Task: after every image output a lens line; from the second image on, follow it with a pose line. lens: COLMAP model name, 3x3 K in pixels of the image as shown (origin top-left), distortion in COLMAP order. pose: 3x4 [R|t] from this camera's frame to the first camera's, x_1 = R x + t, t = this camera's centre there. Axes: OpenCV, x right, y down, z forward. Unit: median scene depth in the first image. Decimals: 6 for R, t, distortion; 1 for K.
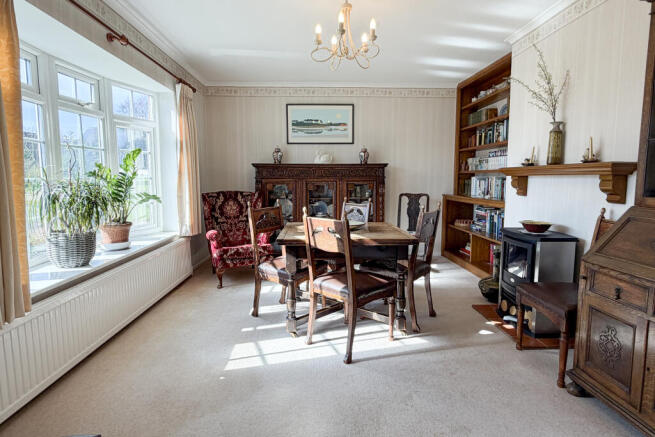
lens RADIAL K [[348.0, 0, 327.5], [0, 348.0, 218.5], [0, 0, 1]] dist [0.002118, 0.001165]
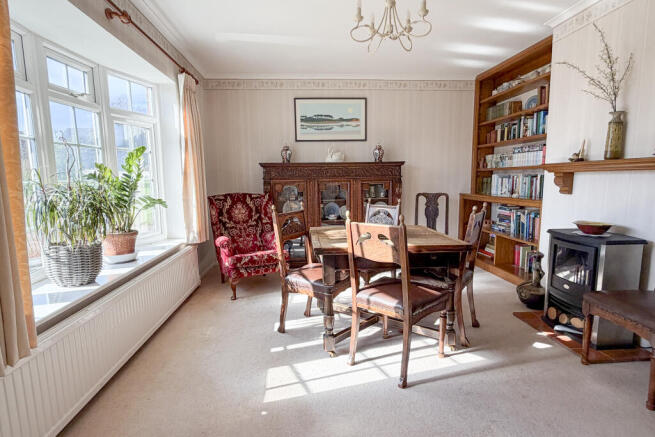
lens RADIAL K [[348.1, 0, 327.3], [0, 348.1, 230.0], [0, 0, 1]] dist [0.001490, 0.000032]
pose [[0.999187, -0.018143, 0.036011, -0.115777], [0.016999, 0.999348, 0.031840, -0.010680], [-0.036565, -0.031202, 0.998844, 0.102371]]
